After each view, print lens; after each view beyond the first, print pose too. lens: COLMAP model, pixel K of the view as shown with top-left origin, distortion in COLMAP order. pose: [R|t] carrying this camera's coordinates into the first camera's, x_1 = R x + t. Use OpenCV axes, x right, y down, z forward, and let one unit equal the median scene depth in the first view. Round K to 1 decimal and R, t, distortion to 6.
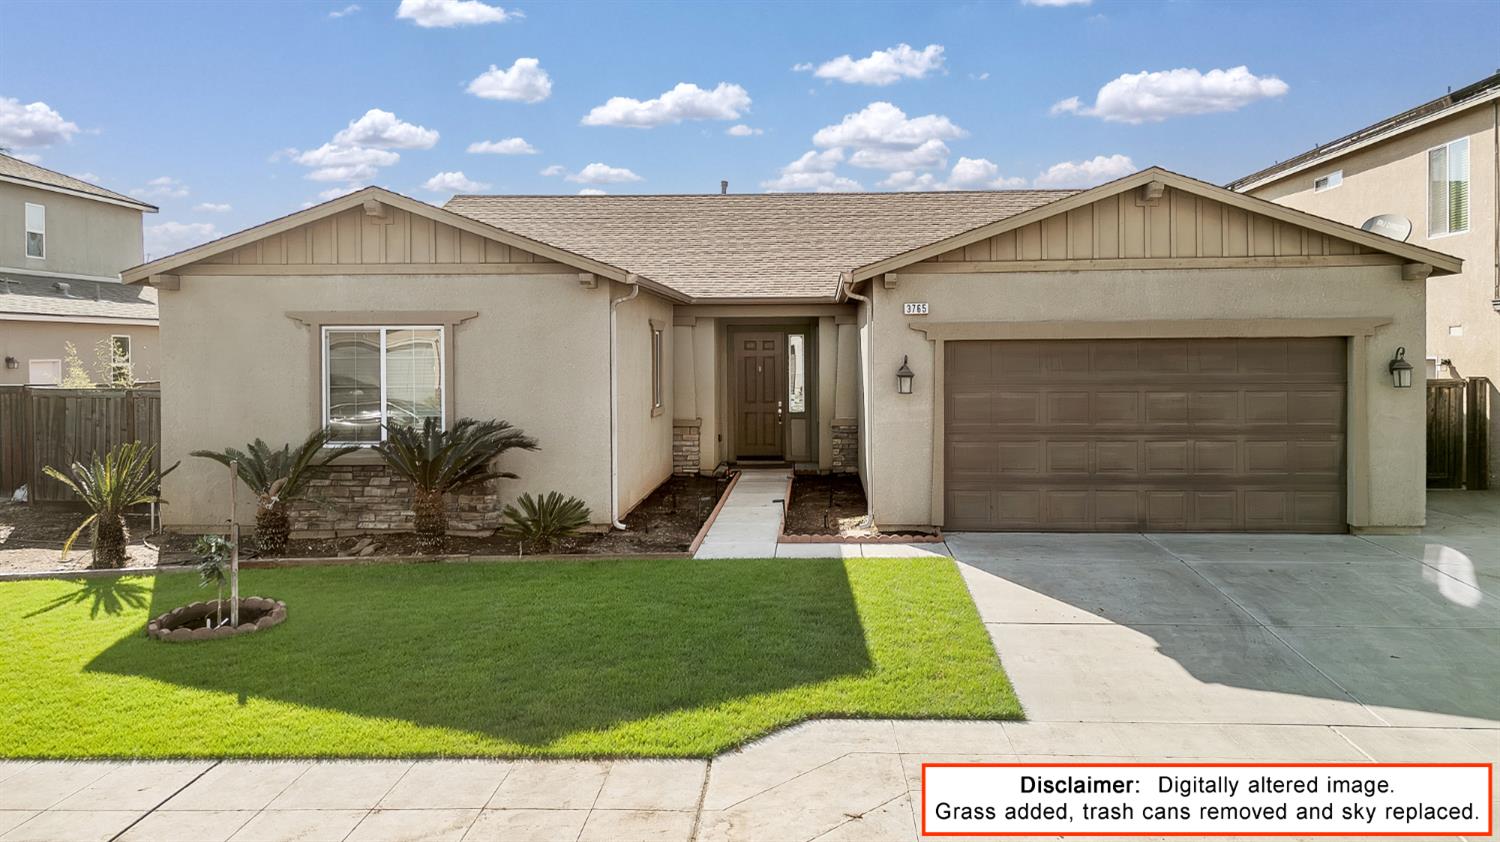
lens RADIAL K [[1125.5, 0, 774.6], [0, 1125.5, 359.0], [0, 0, 1]] dist [0.064813, -0.036020]
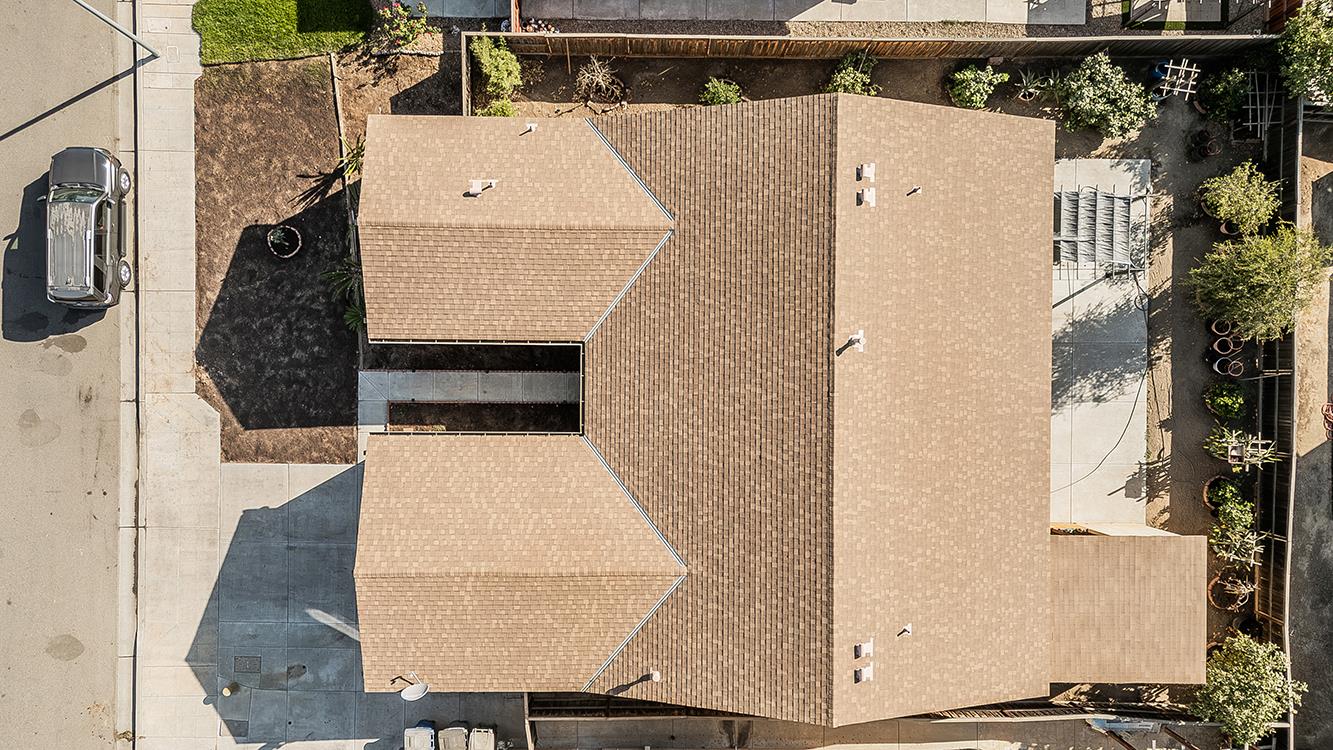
lens RADIAL K [[1000.2, 0, 657.5], [0, 1000.2, 383.7], [0, 0, 1]] dist [0.064813, -0.036020]
pose [[0.032634, 0.999371, 0.013912, -0.047557], [-0.023589, -0.013145, 0.999635, -2.108501], [0.999189, -0.032950, 0.023145, 1.519473]]
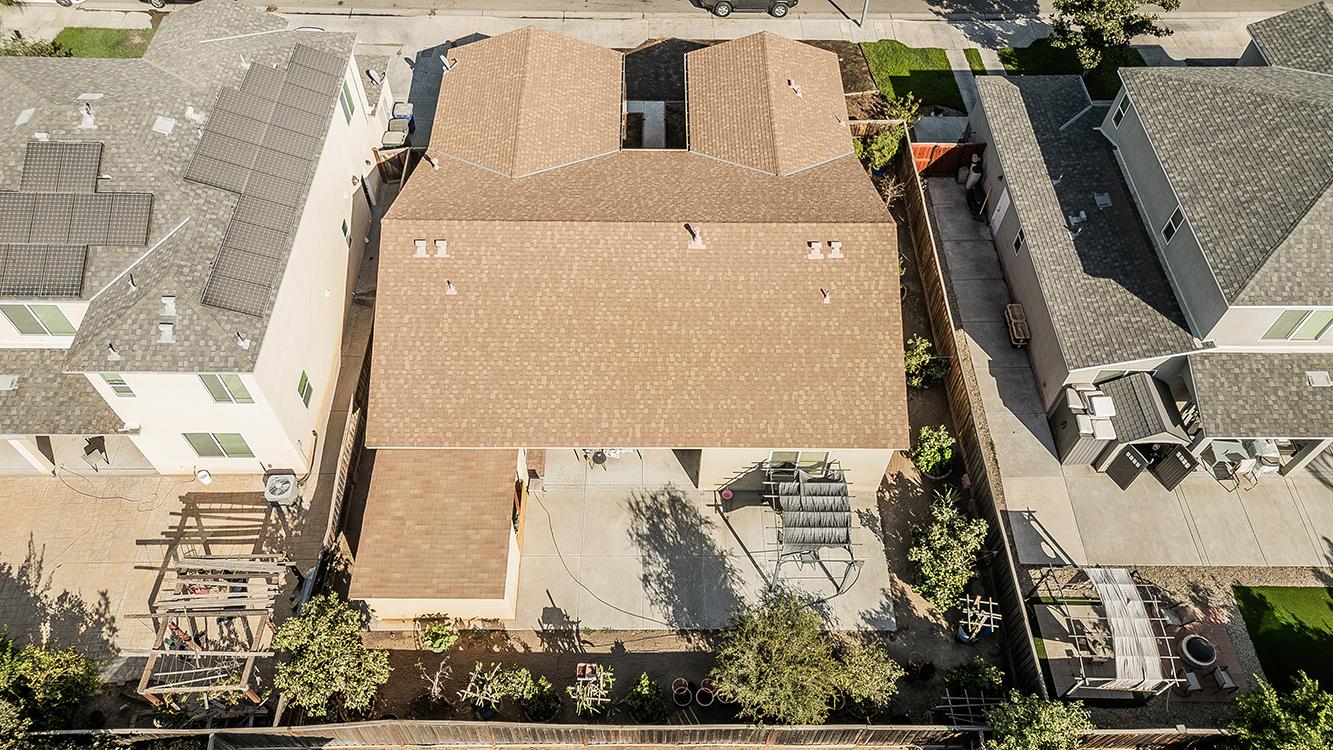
lens RADIAL K [[927.4, 0, 664.9], [0, 927.4, 372.2], [0, 0, 1]] dist [0.066619, -0.038441]
pose [[-0.998890, 0.032678, -0.033938, 0.063888], [-0.008741, 0.579308, 0.815062, -1.800370], [0.046295, 0.814453, -0.578379, 3.376451]]
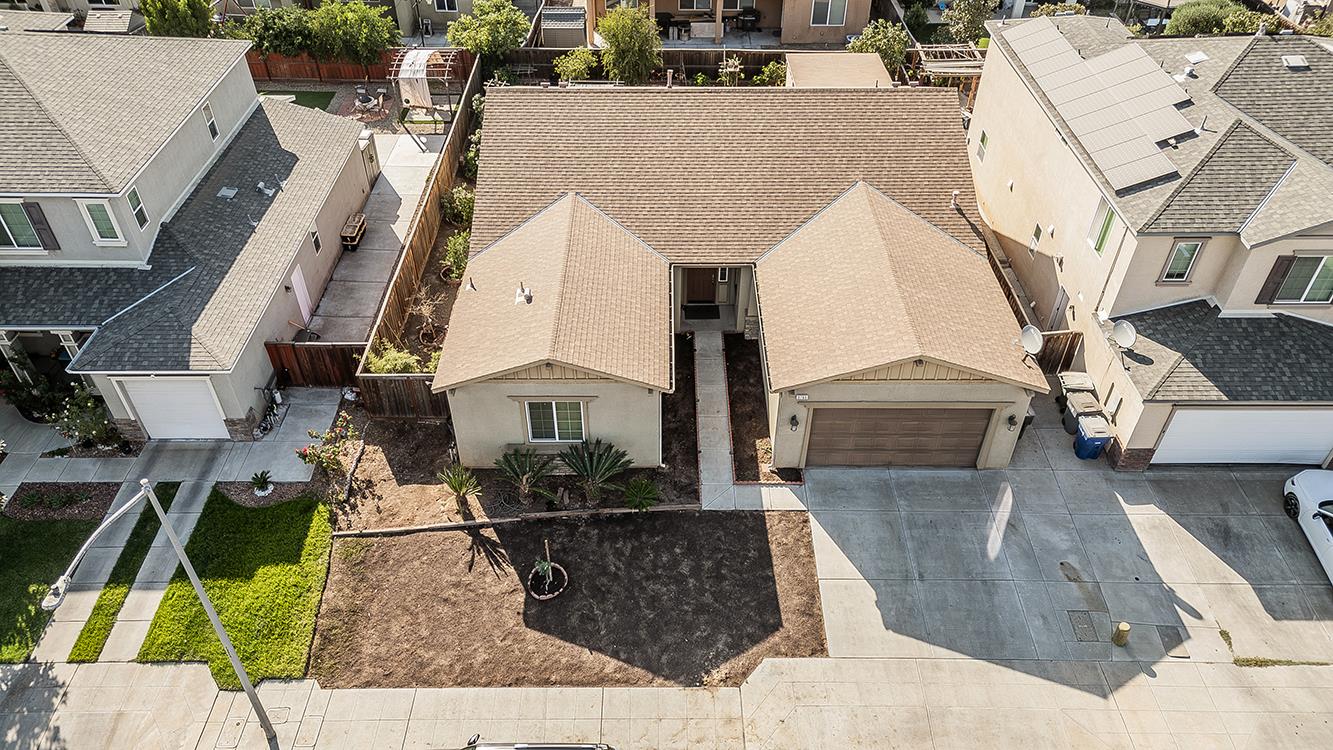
lens RADIAL K [[927.4, 0, 659.6], [0, 927.4, 375.4], [0, 0, 1]] dist [0.066619, -0.038441]
pose [[0.999252, -0.018380, 0.034014, -0.207165], [-0.007584, 0.769499, 0.638603, -1.209638], [-0.037911, -0.638383, 0.768784, -0.330722]]
